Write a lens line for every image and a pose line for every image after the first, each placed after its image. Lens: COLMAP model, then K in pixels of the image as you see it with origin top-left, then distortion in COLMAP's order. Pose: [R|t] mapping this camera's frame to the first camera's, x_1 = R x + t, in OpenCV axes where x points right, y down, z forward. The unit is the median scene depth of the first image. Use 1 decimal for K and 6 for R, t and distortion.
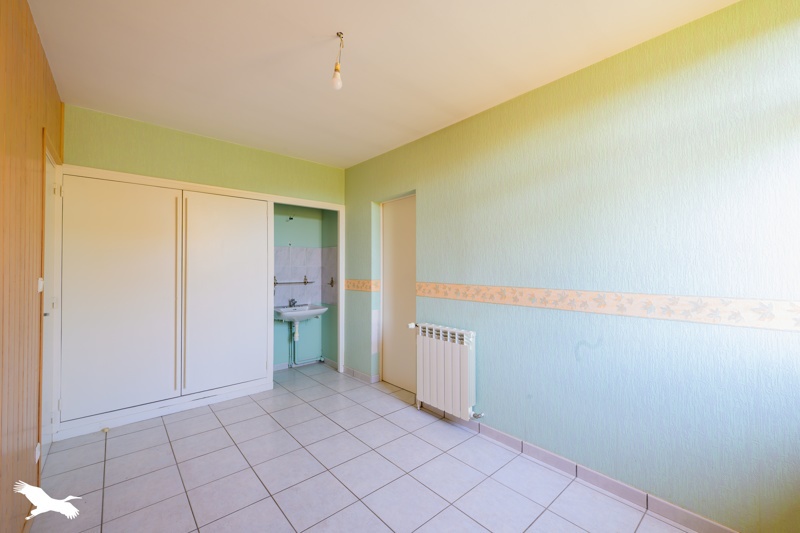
lens RADIAL K [[328.9, 0, 396.6], [0, 328.9, 265.0], [0, 0, 1]] dist [0.003502, -0.000563]
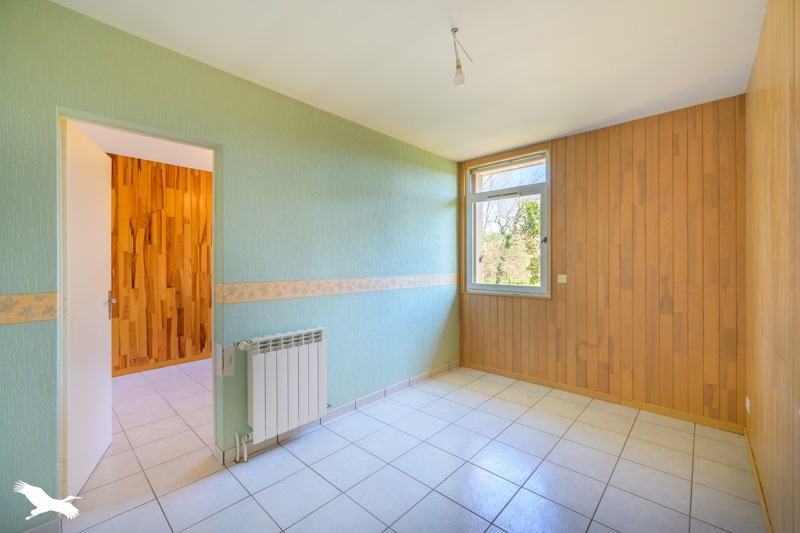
lens RADIAL K [[328.9, 0, 396.6], [0, 328.9, 264.3], [0, 0, 1]] dist [0.003502, -0.000563]
pose [[-0.099120, -0.010412, 0.995021, -0.712510], [-0.007102, 0.999927, 0.009756, 0.002676], [-0.995050, -0.006100, -0.099187, 0.792612]]
